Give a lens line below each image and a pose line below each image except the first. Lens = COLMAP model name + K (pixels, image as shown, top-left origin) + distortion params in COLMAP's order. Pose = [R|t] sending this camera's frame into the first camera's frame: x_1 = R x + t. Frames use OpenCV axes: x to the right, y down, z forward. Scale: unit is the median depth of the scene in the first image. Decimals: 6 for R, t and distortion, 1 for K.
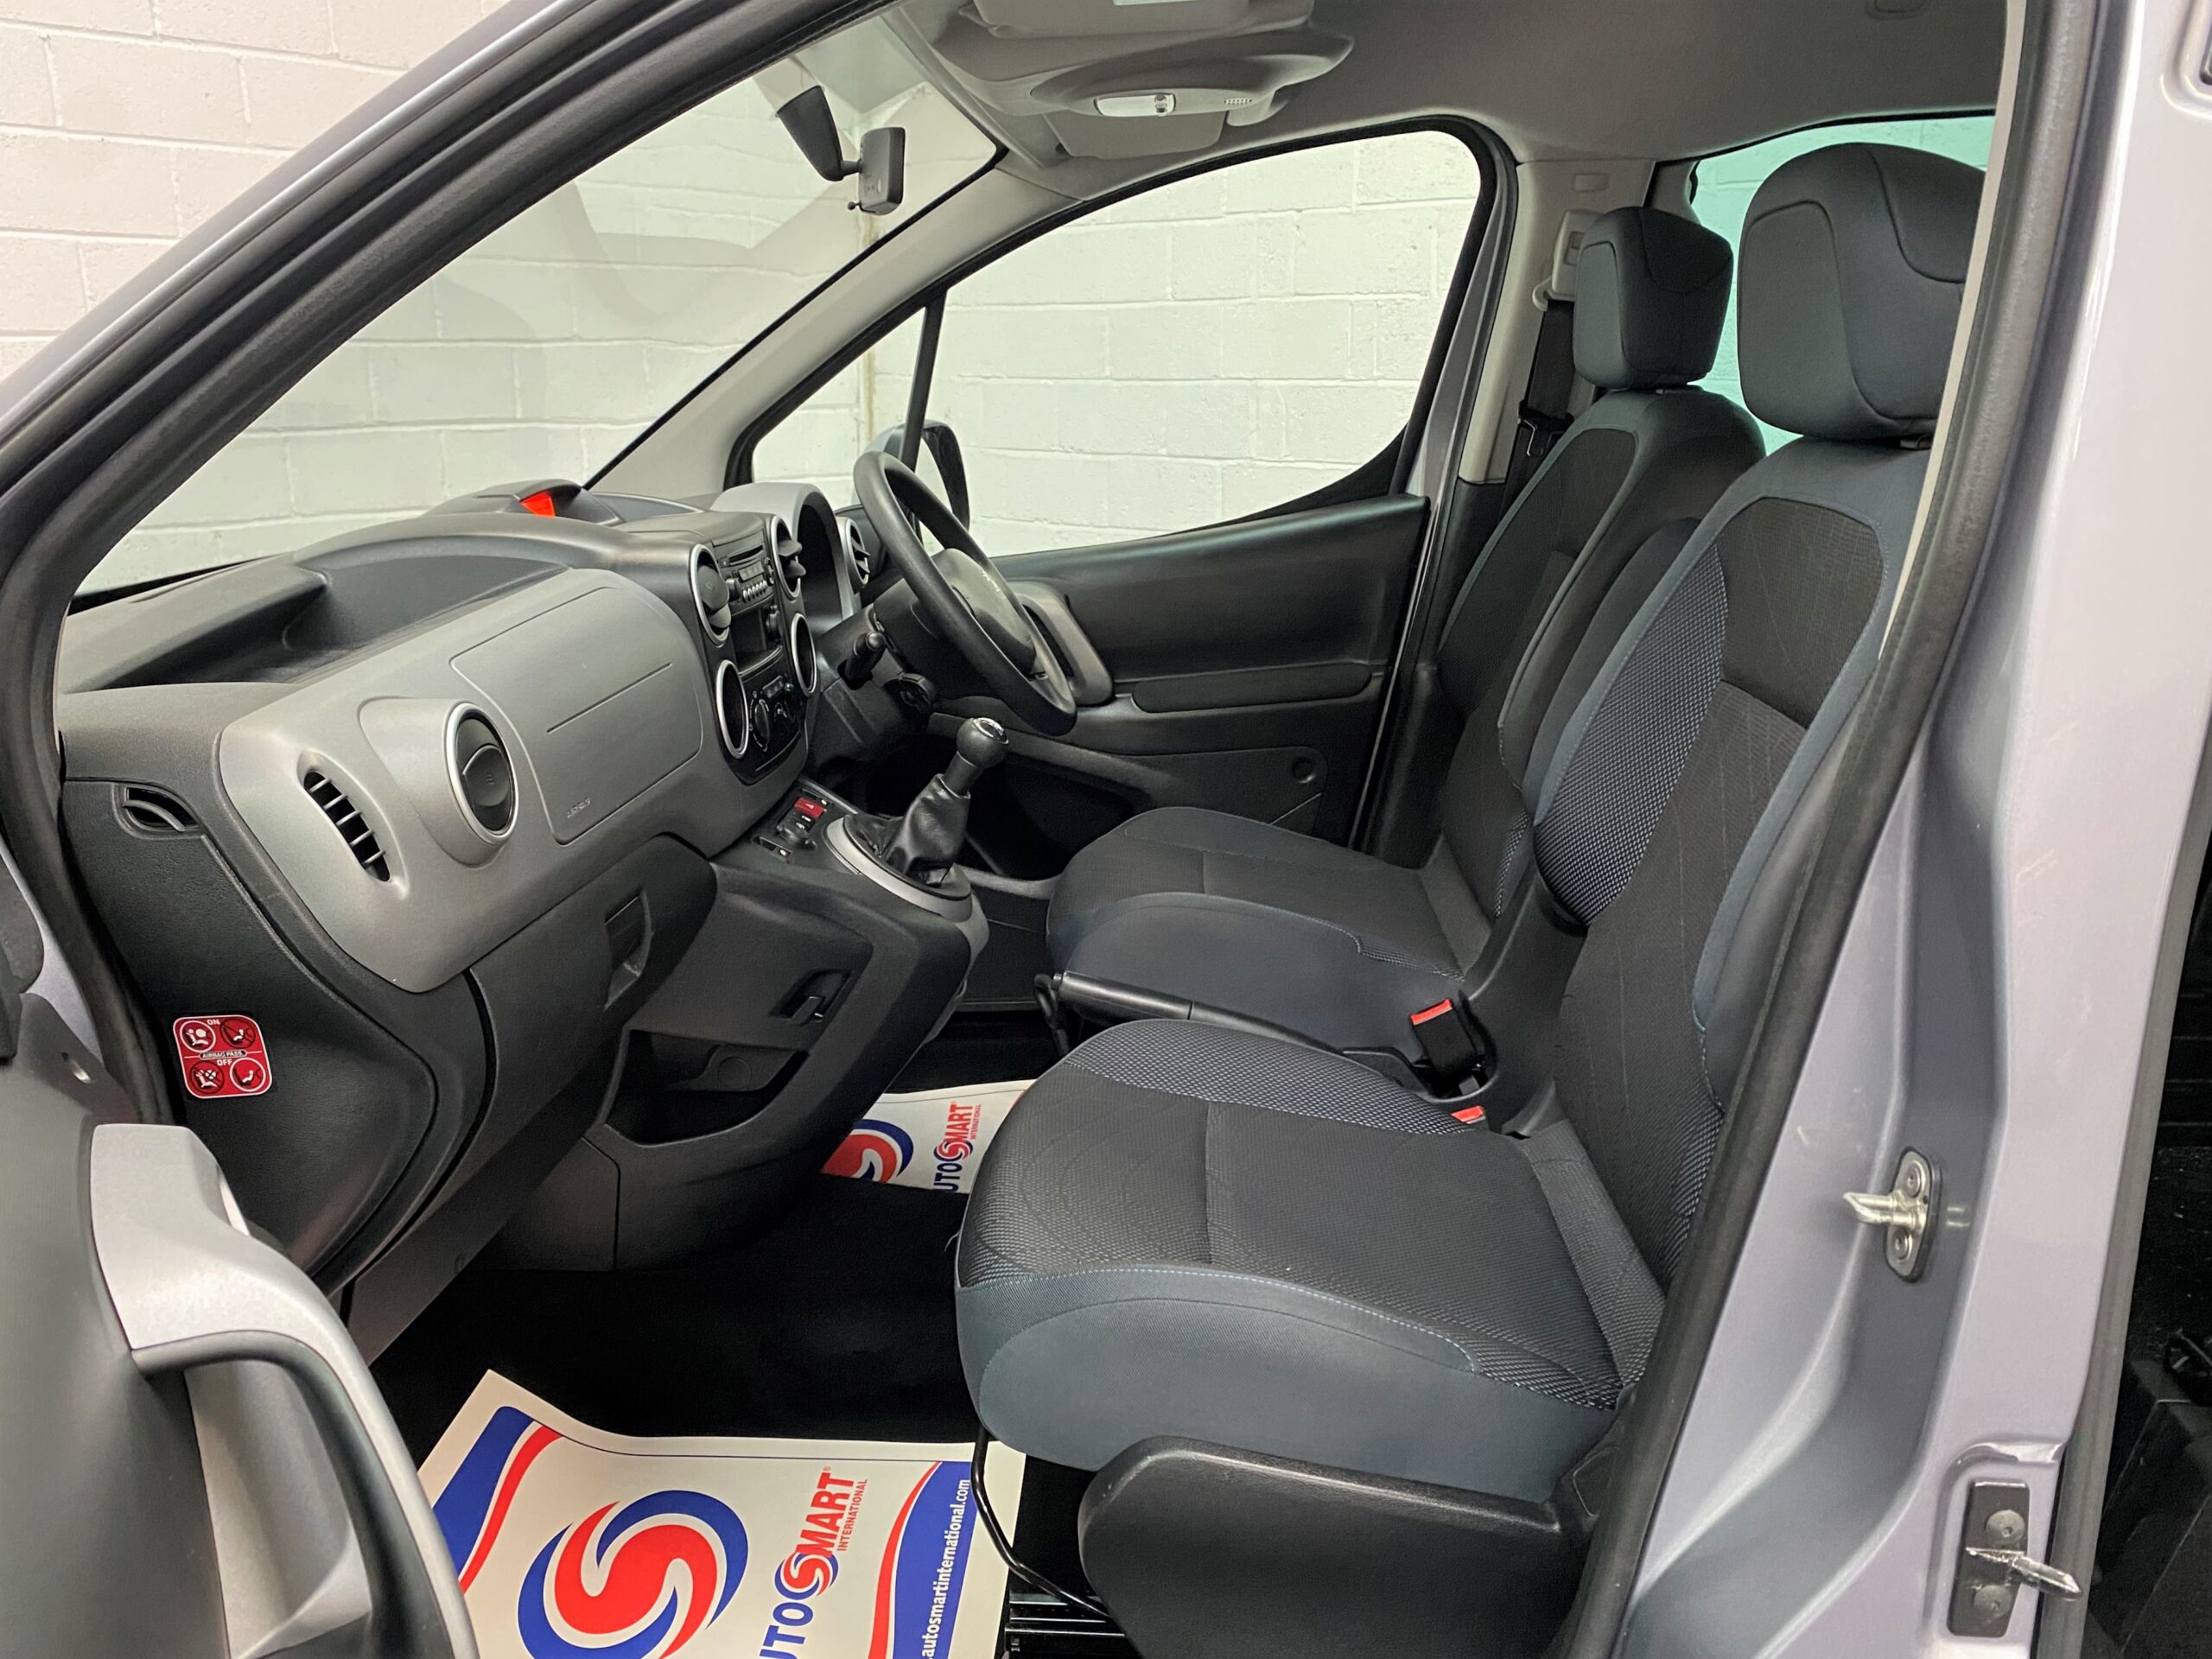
lens RADIAL K [[1763.5, 0, 1105.5], [0, 1763.5, 832.0], [0, 0, 1]] dist [0.064198, -0.093224]
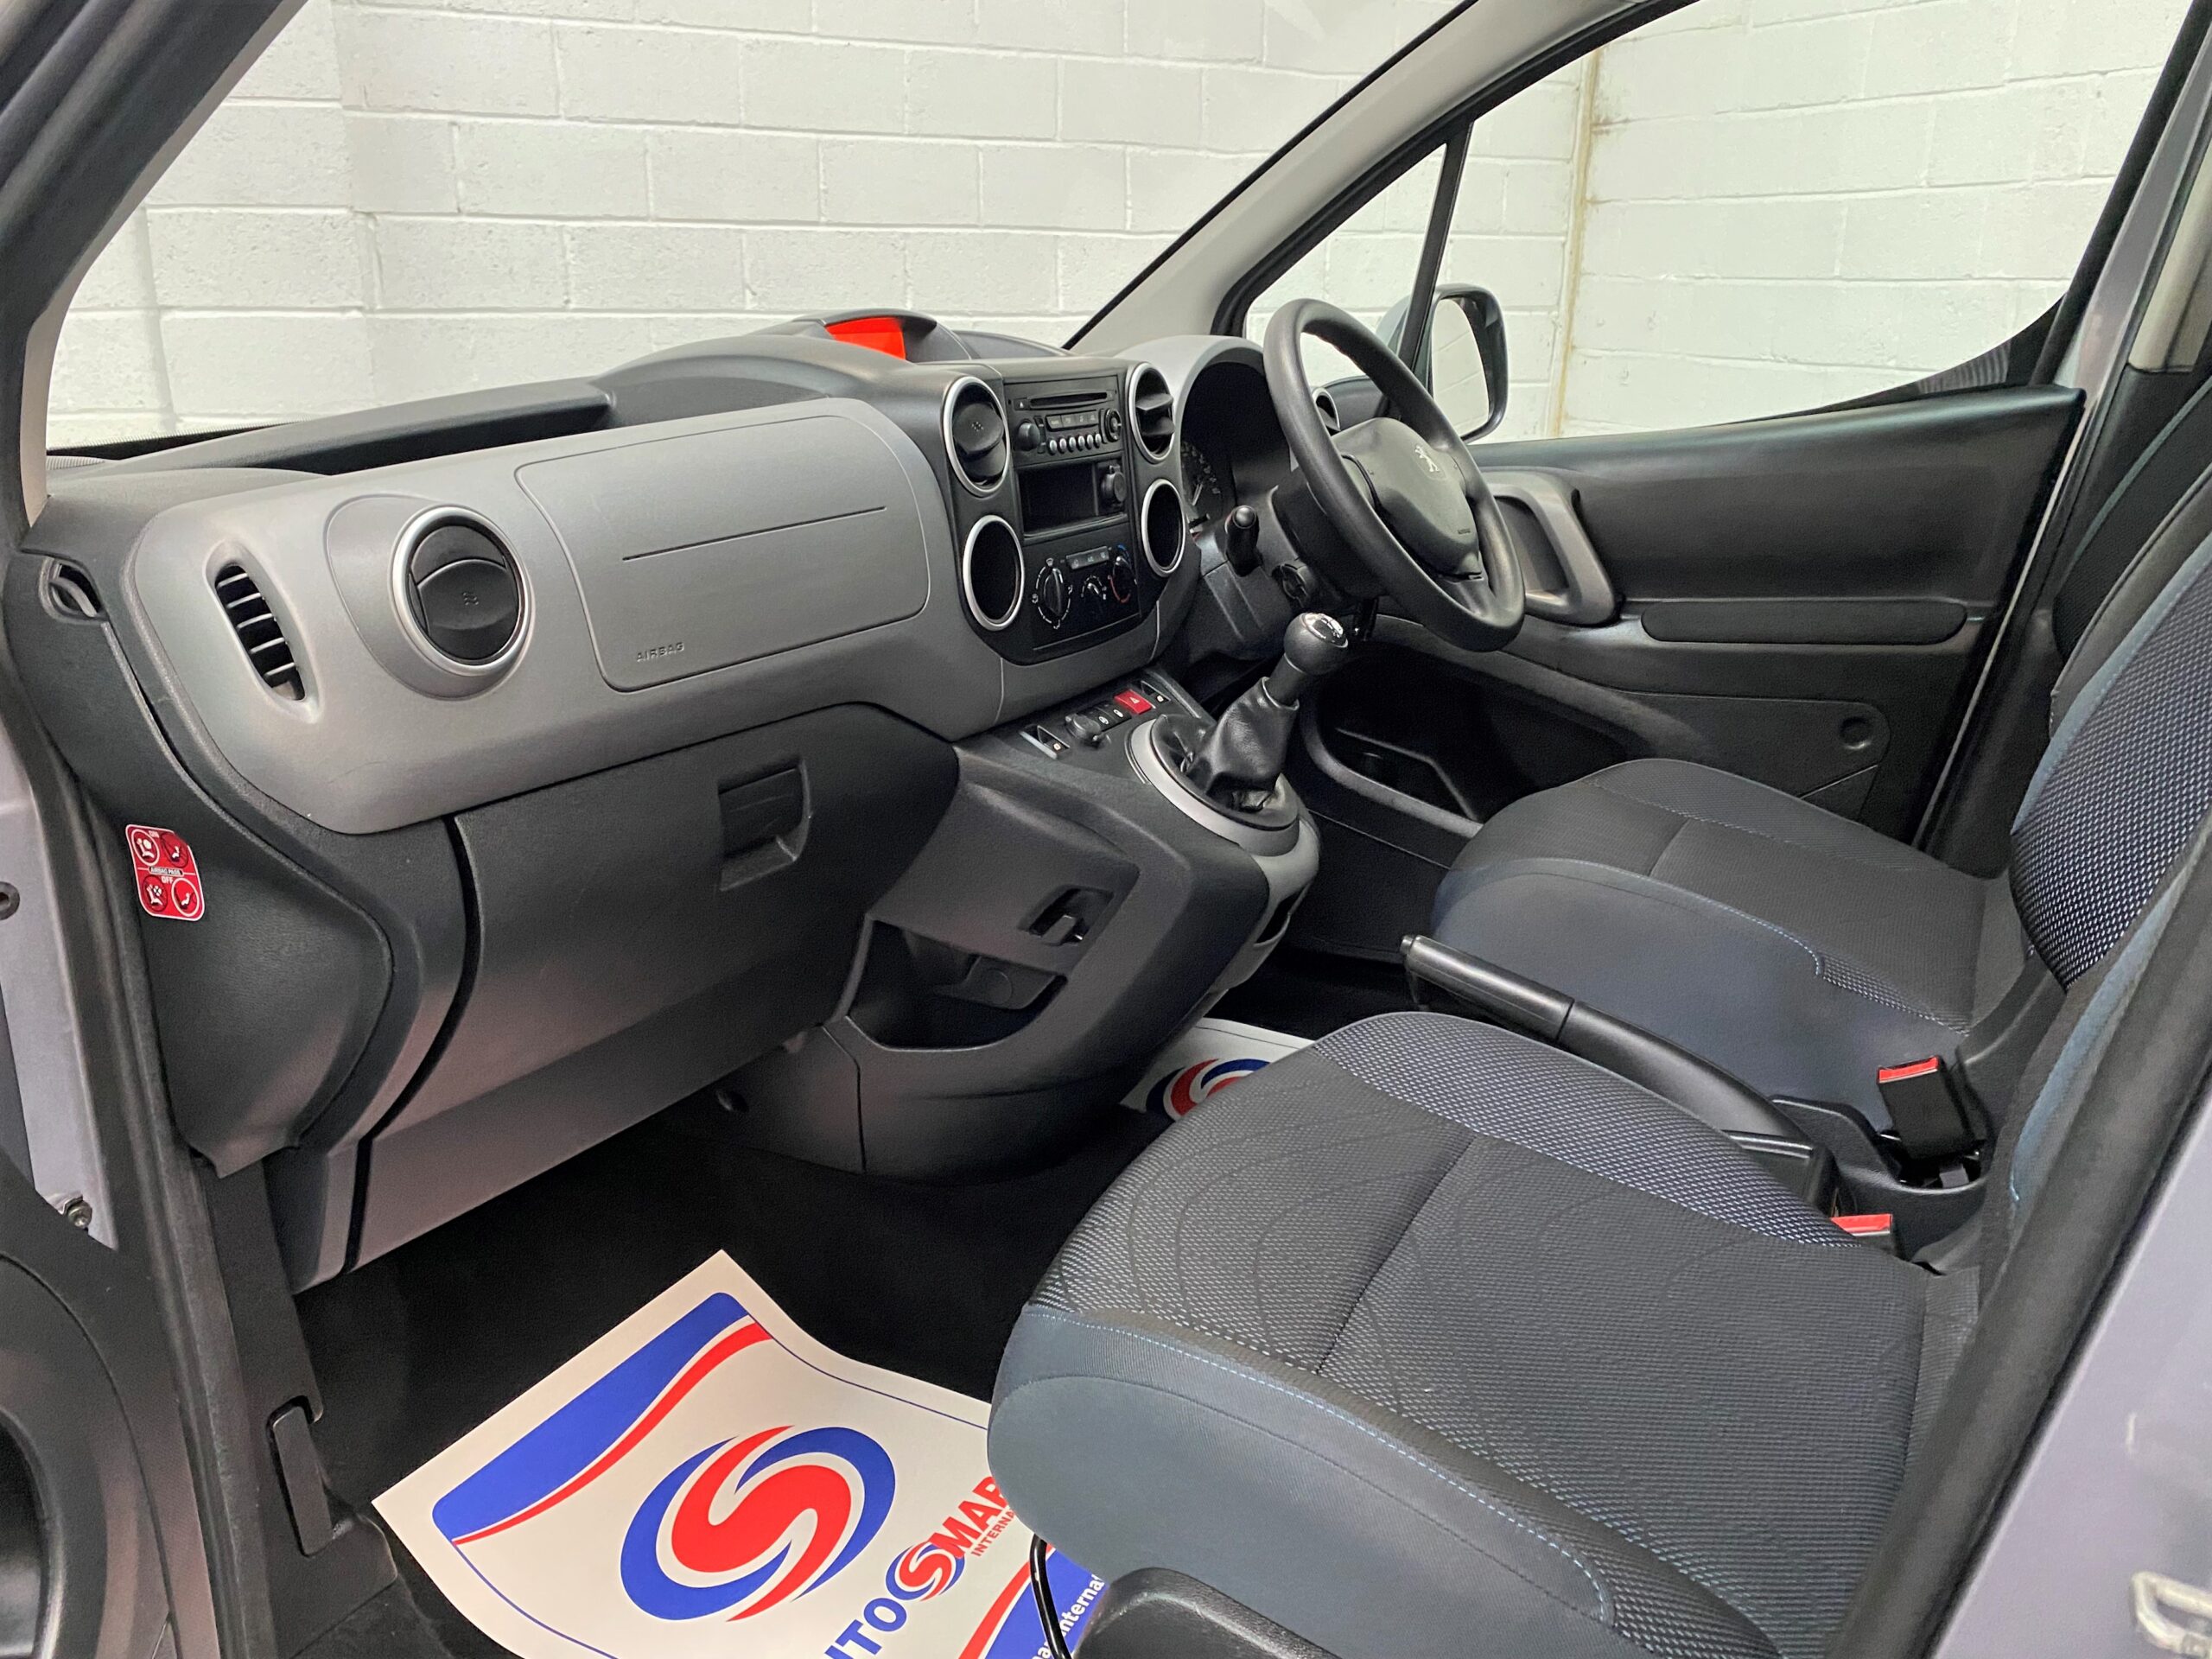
lens RADIAL K [[1738.7, 0, 1110.4], [0, 1738.7, 809.4], [0, 0, 1]] dist [0.019331, -0.004037]
pose [[0.909455, 0.131443, -0.394481, 0.167856], [-0.118981, 0.991316, 0.056008, -0.007953], [0.398417, -0.004001, 0.917196, 0.214460]]
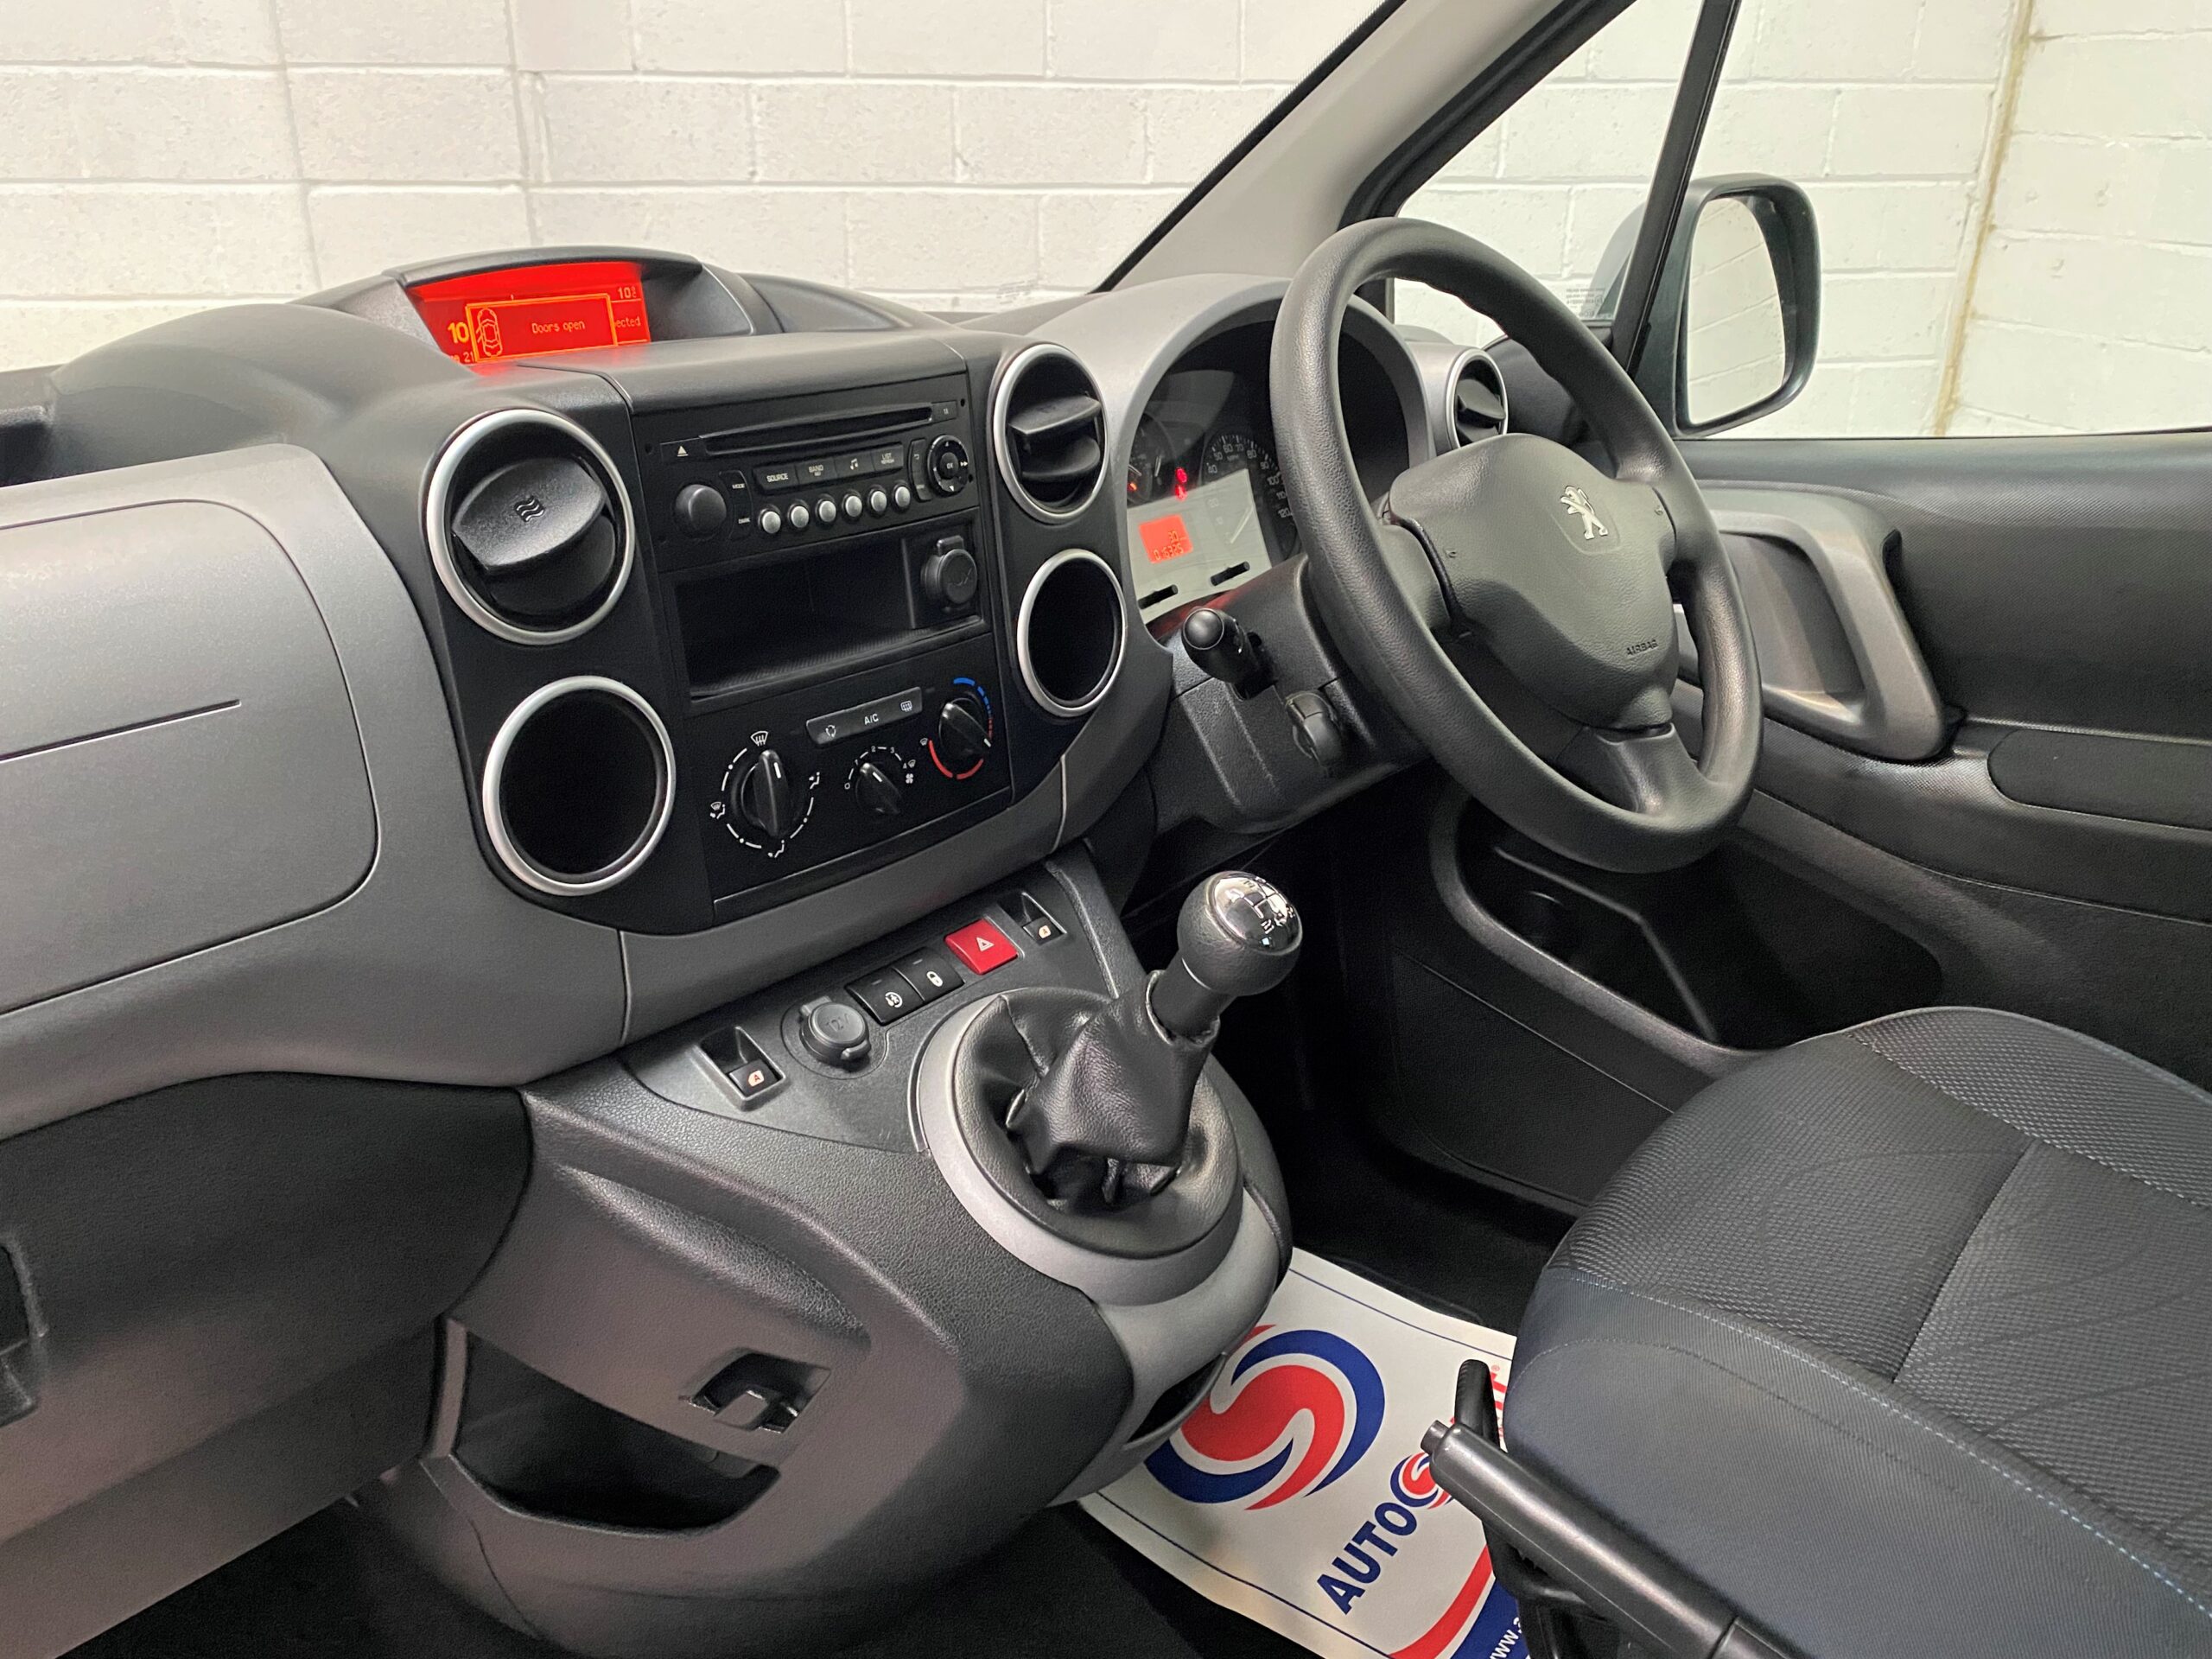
lens RADIAL K [[1761.1, 0, 1095.5], [0, 1761.1, 807.9], [0, 0, 1]] dist [0.021212, 0.004687]
pose [[0.803925, 0.219138, -0.552886, 0.124546], [-0.160845, 0.975110, 0.152610, -0.135376], [0.572567, -0.033758, 0.819163, 0.624864]]
